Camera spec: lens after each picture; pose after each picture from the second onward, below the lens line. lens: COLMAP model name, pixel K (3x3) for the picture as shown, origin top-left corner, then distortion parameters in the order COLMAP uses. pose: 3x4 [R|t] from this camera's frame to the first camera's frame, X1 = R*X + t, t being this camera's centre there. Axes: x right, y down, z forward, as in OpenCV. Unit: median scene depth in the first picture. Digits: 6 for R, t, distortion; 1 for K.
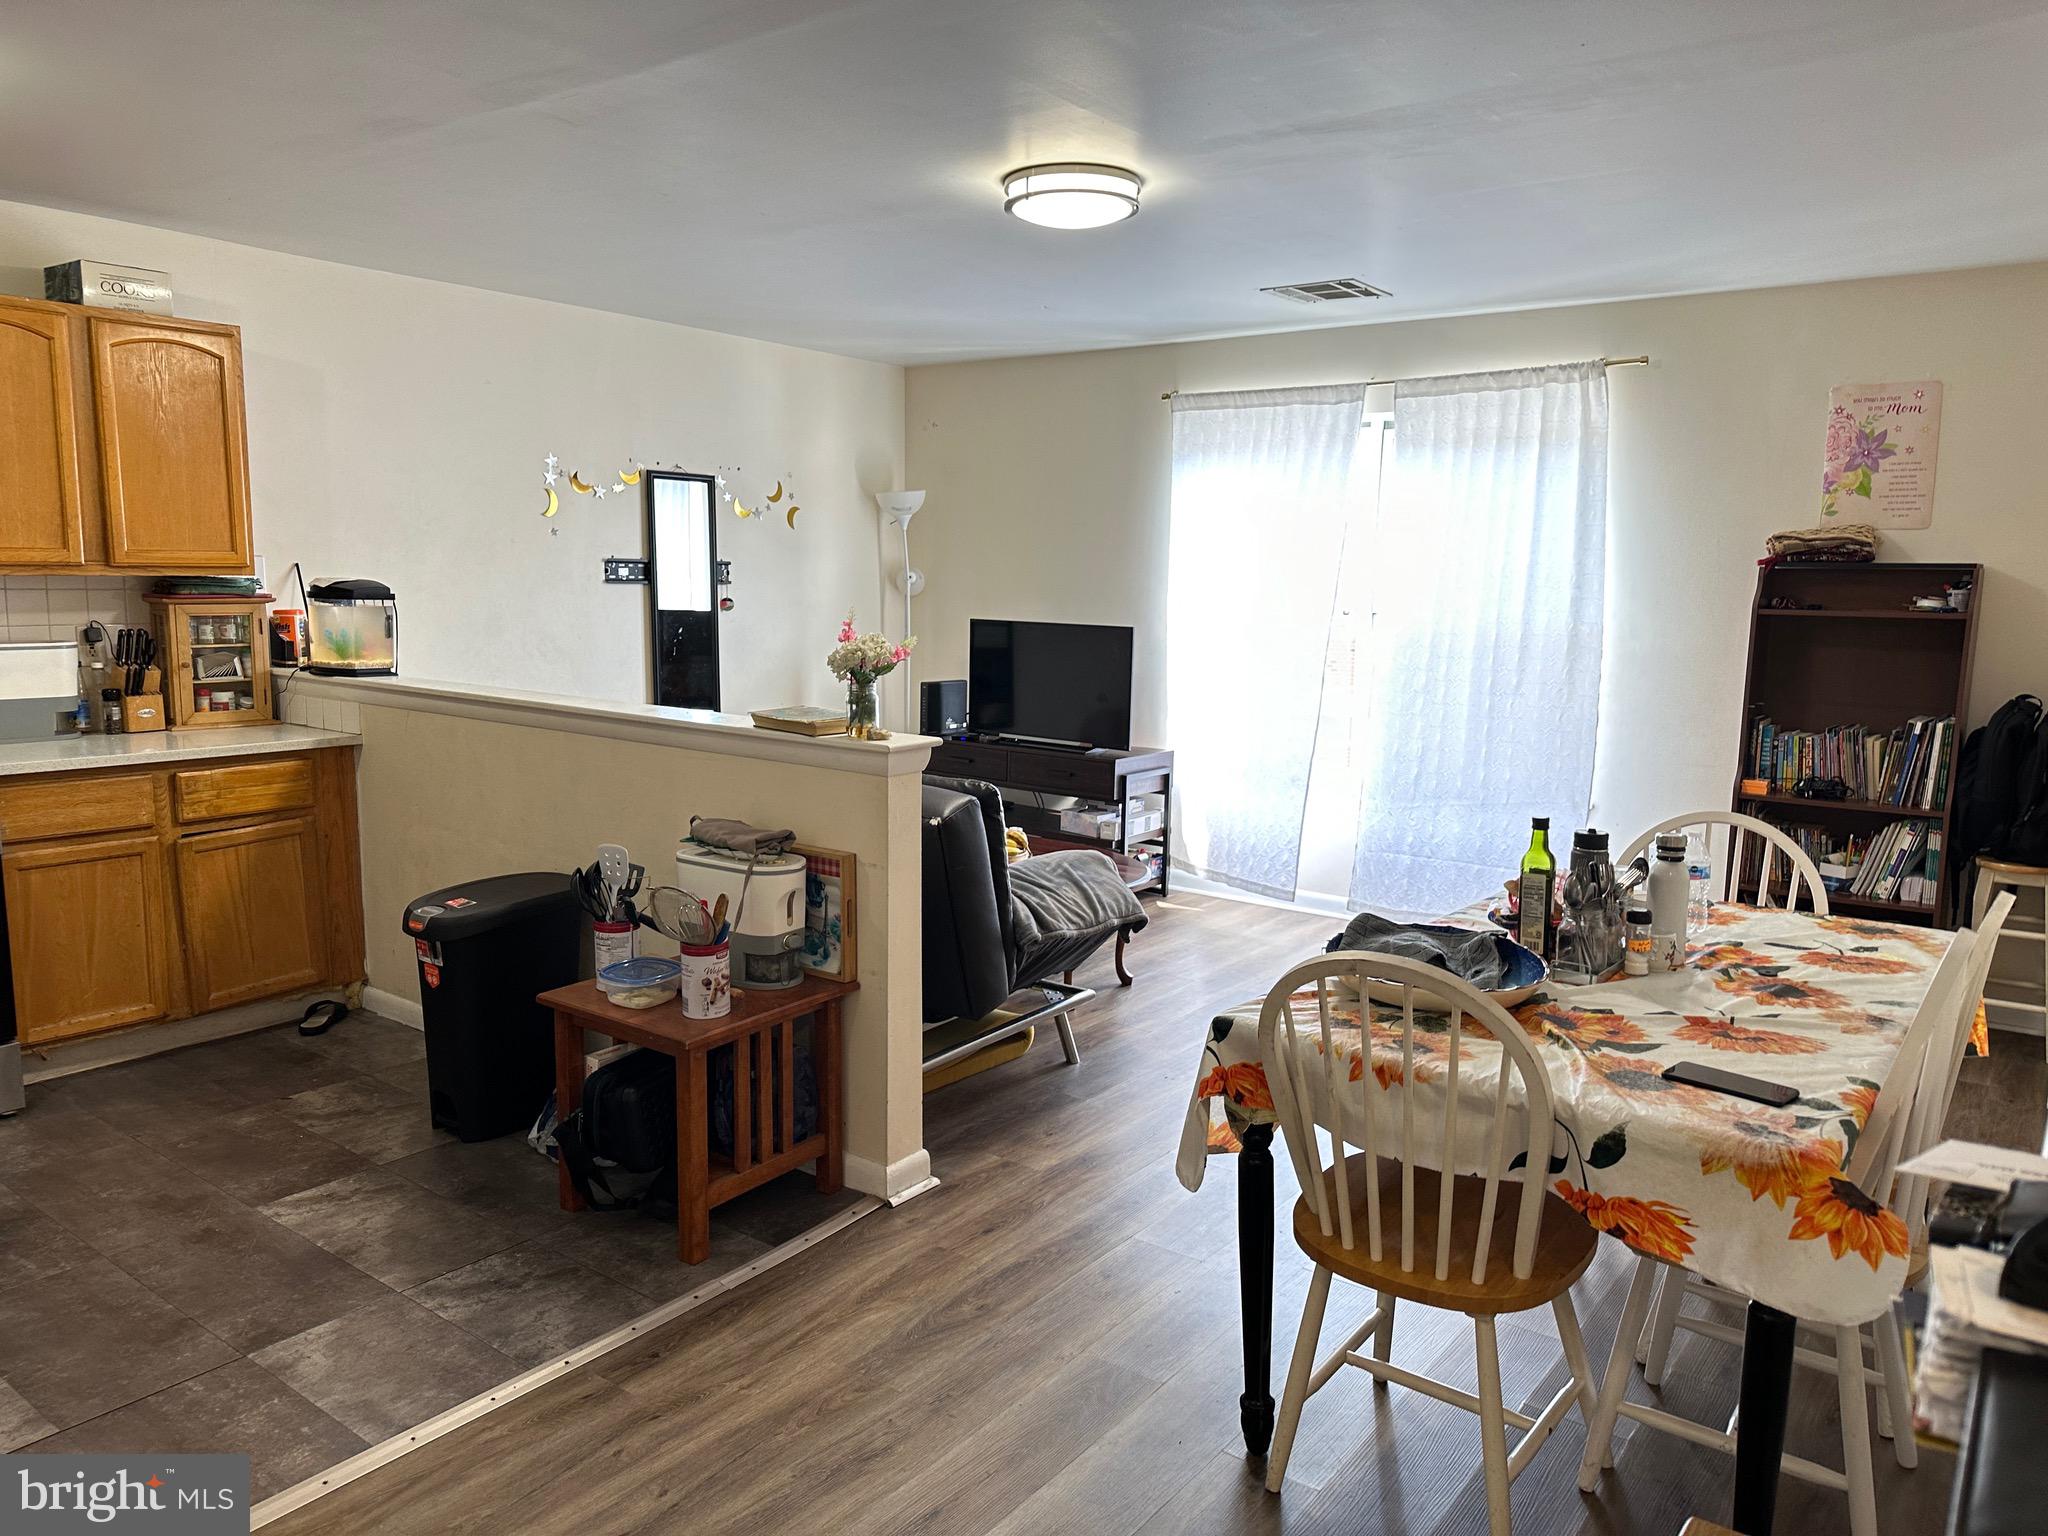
lens RADIAL K [[1422.2, 0, 1021.8], [0, 1422.2, 773.8], [0, 0, 1]] dist [-0.000513, -0.000177]
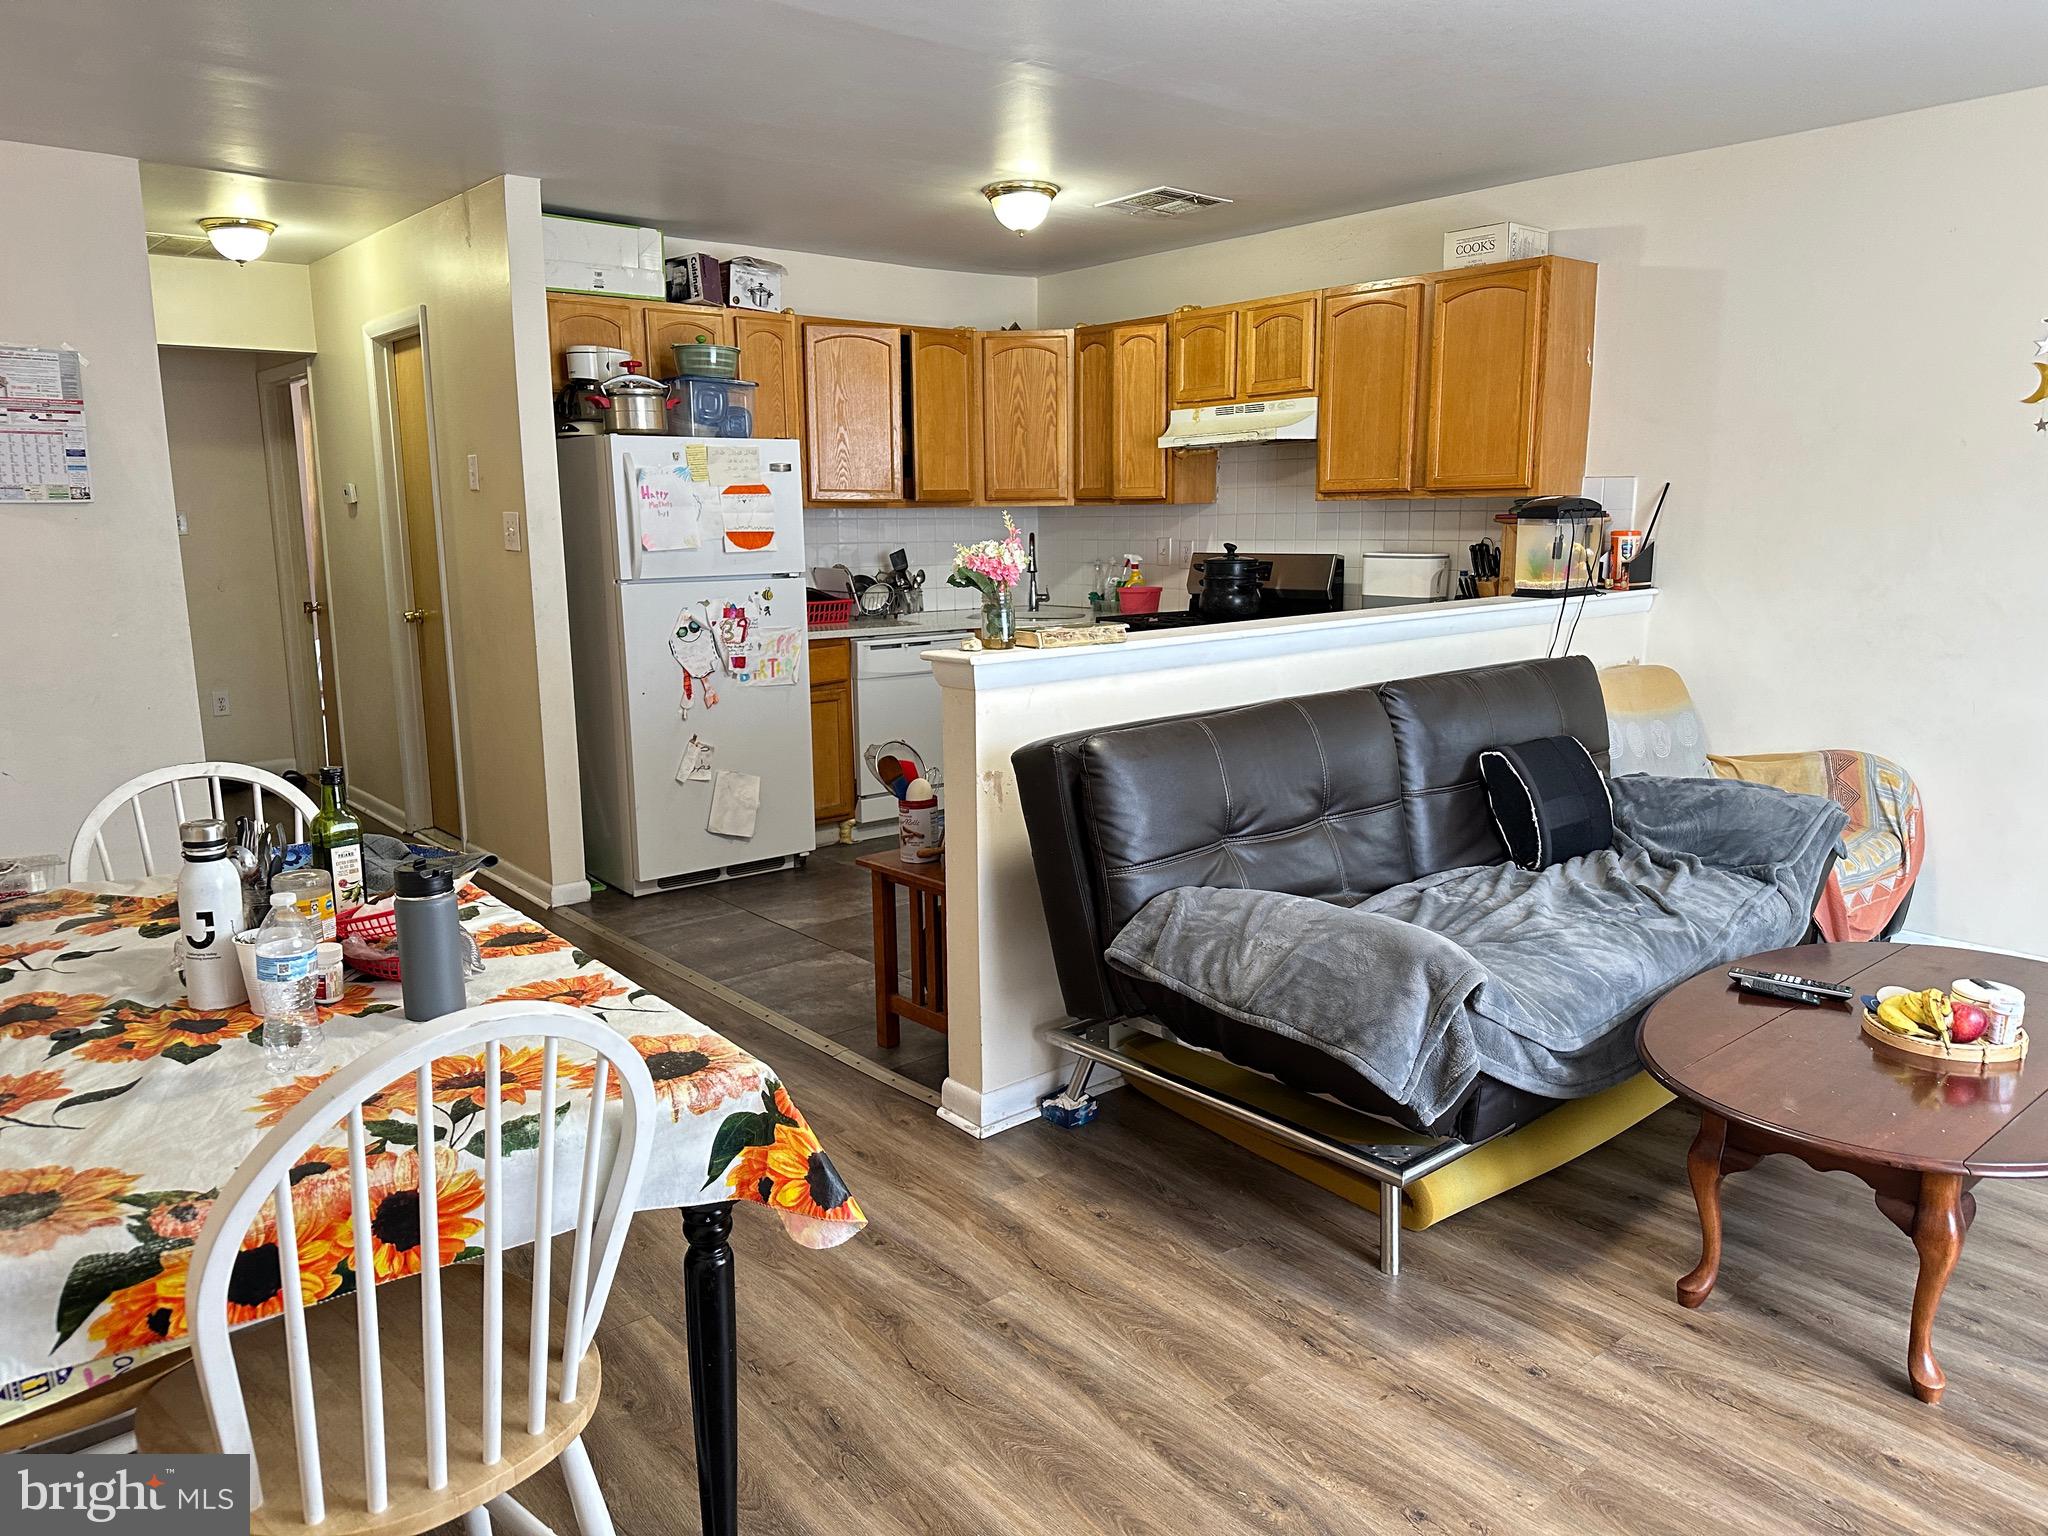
lens RADIAL K [[1422.2, 0, 1022.1], [0, 1422.2, 768.8], [0, 0, 1]] dist [-0.000513, -0.000177]
pose [[-0.217726, 0.155745, -0.963503, 0.816253], [-0.137590, 0.972430, 0.188279, -0.123388], [0.966263, 0.173562, -0.190294, 1.202523]]
